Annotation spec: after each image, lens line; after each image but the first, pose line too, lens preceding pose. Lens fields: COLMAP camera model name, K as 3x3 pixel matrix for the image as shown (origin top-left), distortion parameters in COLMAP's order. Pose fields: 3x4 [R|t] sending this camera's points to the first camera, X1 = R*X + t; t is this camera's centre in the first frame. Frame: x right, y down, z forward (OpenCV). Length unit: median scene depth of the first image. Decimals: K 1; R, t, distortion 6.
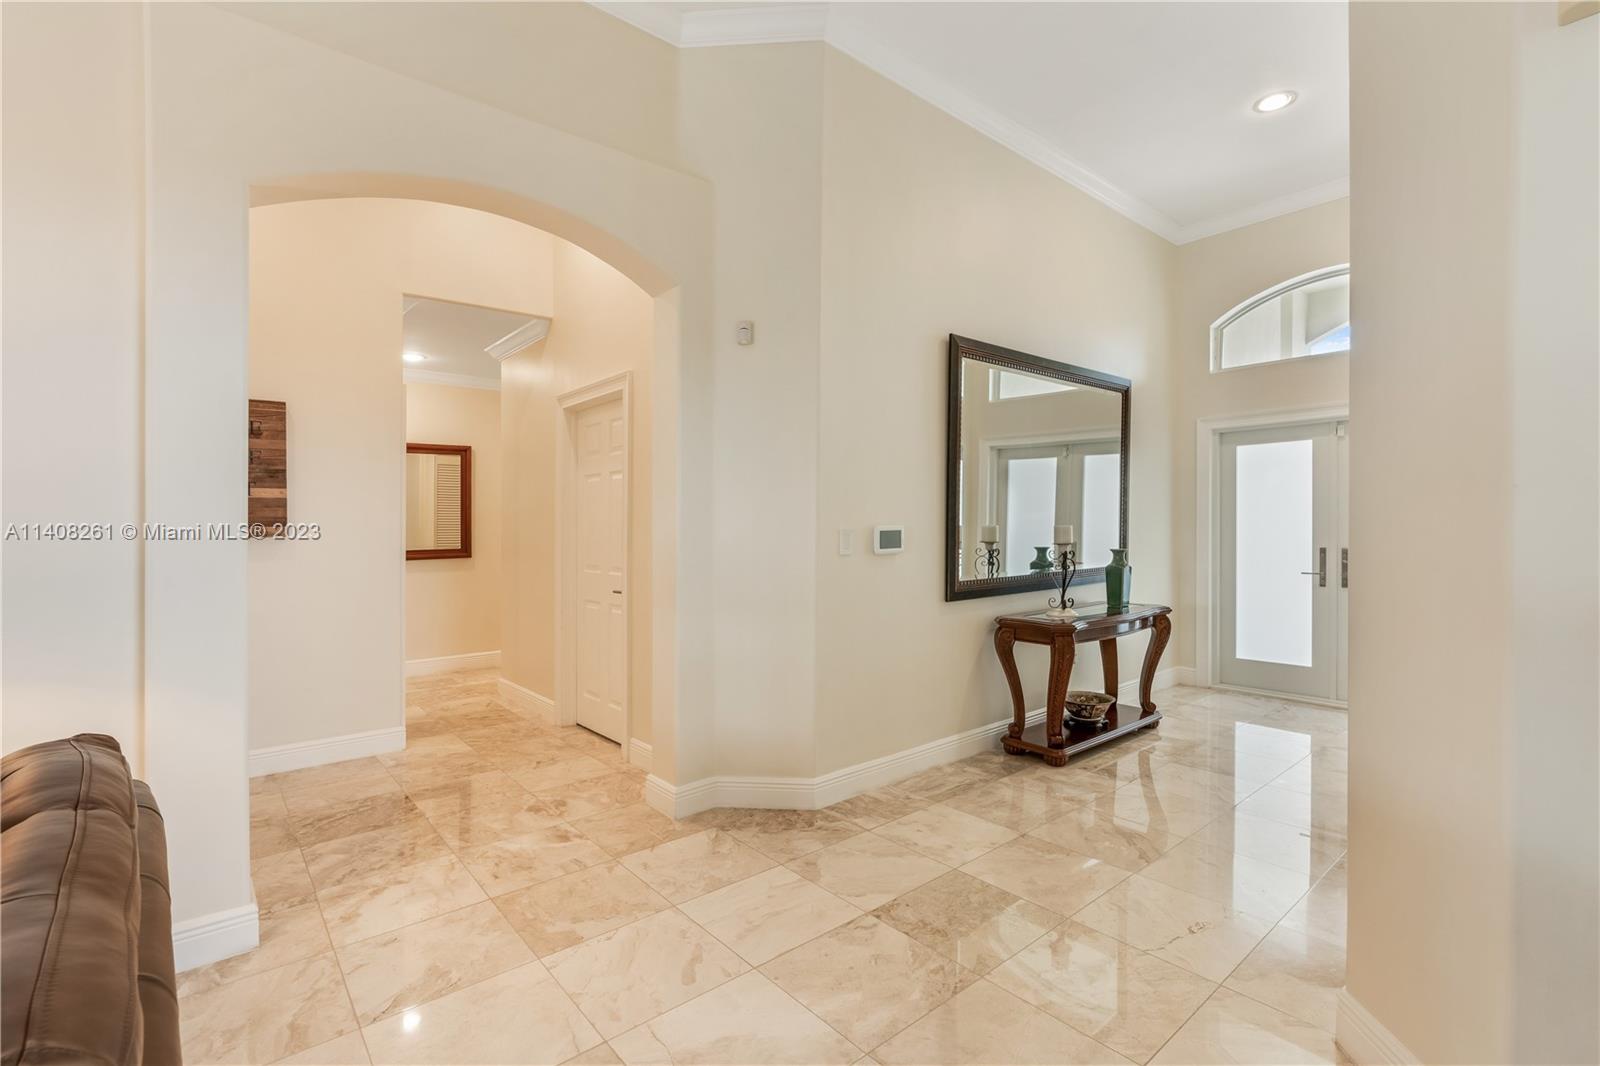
lens RADIAL K [[715.7, 0, 810.2], [0, 715.7, 525.3], [0, 0, 1]] dist [-0.001983, -0.000253]
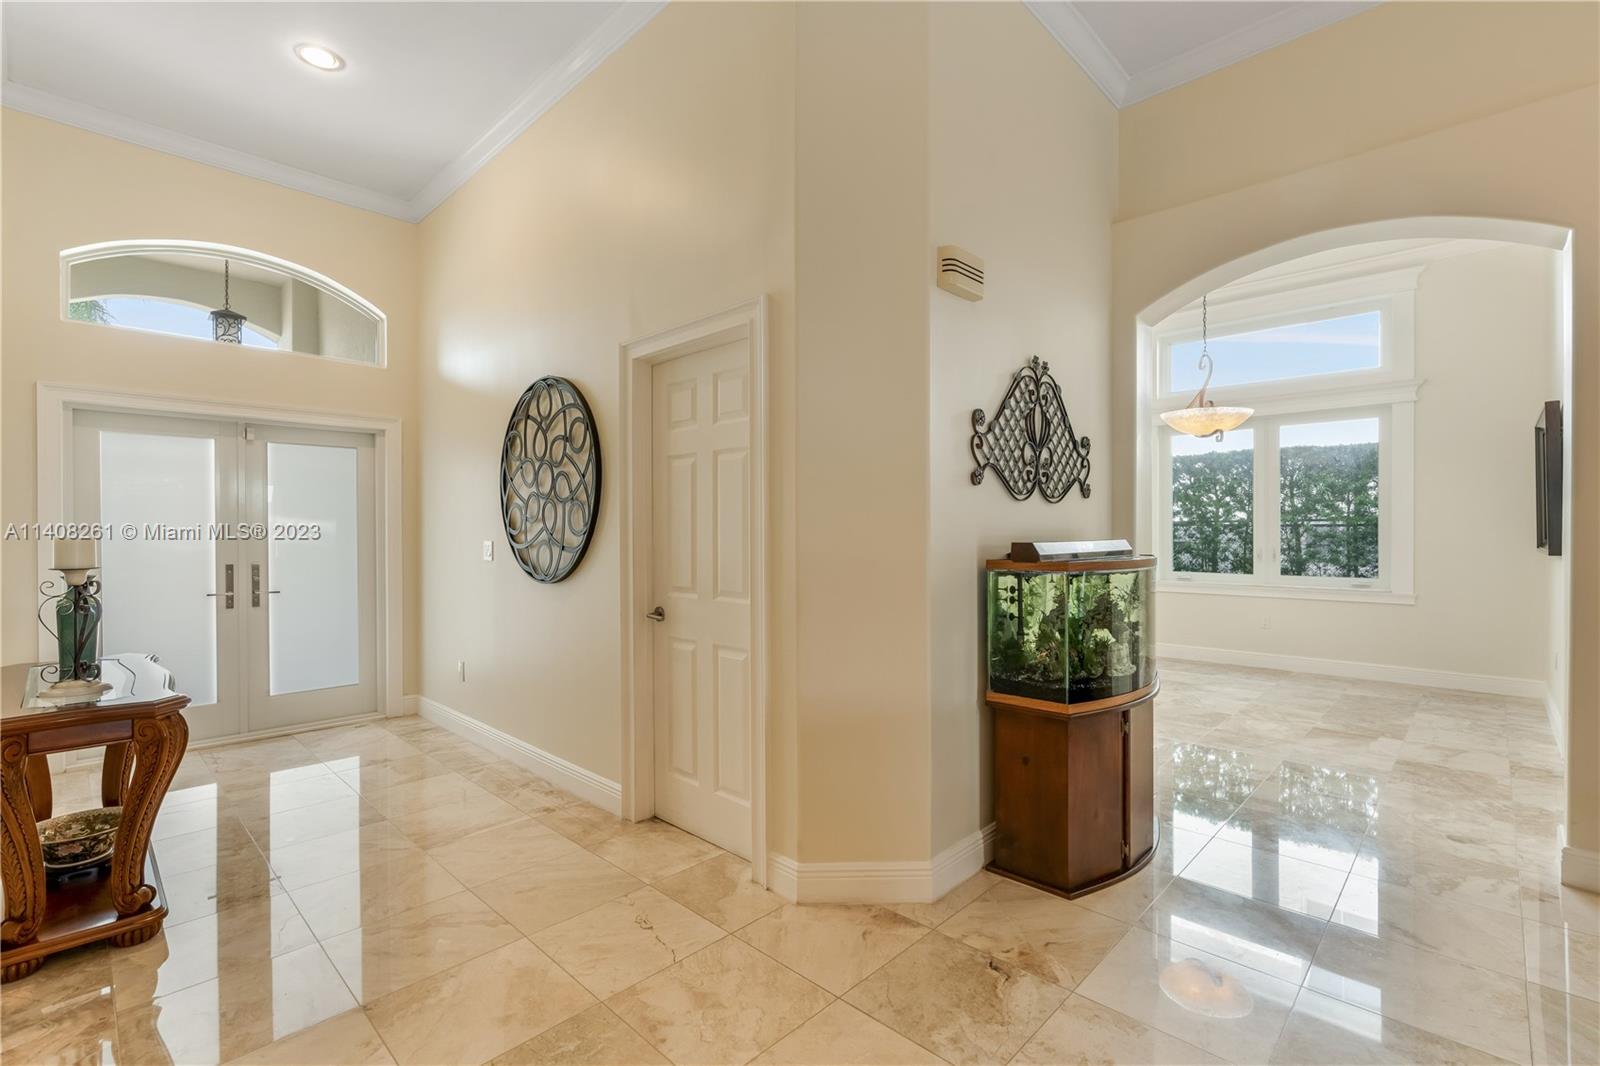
lens RADIAL K [[725.9, 0, 794.3], [0, 725.9, 537.4], [0, 0, 1]] dist [-0.000263, -0.000039]
pose [[-0.101322, 0.003964, 0.994846, -0.276126], [0.000484, 0.999992, -0.003935, 0.002775], [-0.994854, 0.000083, -0.101323, 0.460594]]
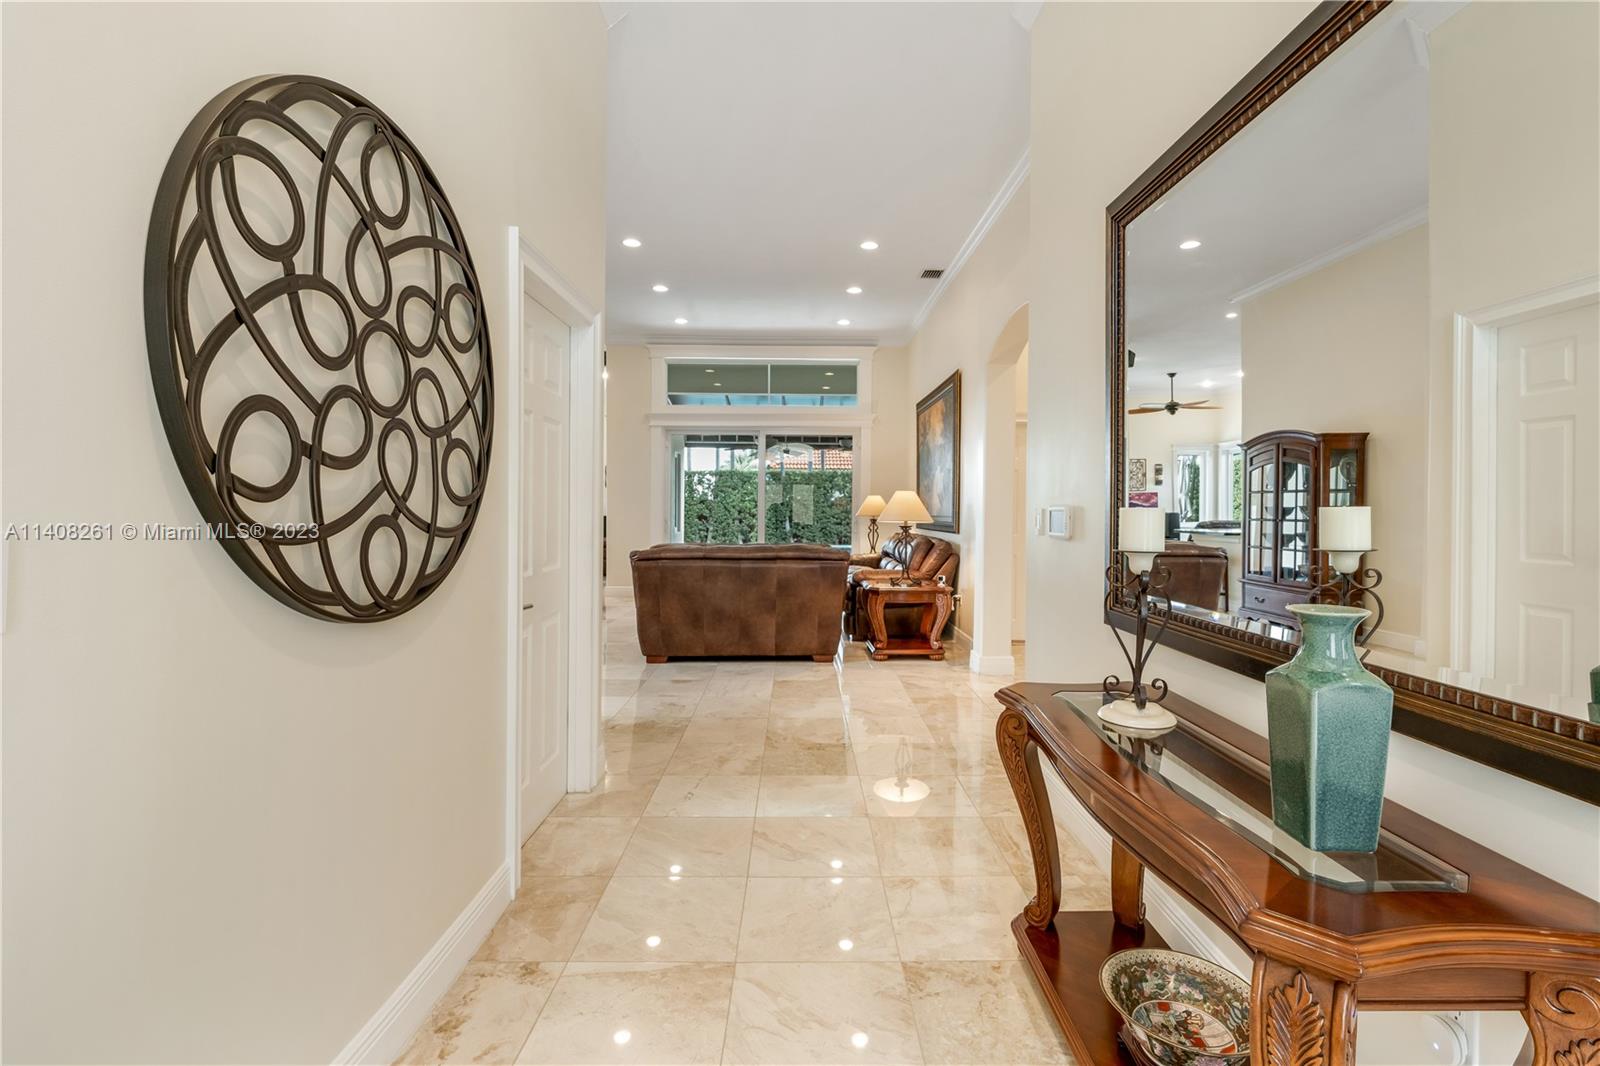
lens RADIAL K [[715.7, 0, 810.2], [0, 715.7, 525.3], [0, 0, 1]] dist [-0.001983, -0.000253]
pose [[-0.626451, 0.028570, -0.778937, 0.754848], [0.002903, 0.999407, 0.034322, -0.002845], [0.779455, 0.019240, -0.626163, 1.055986]]
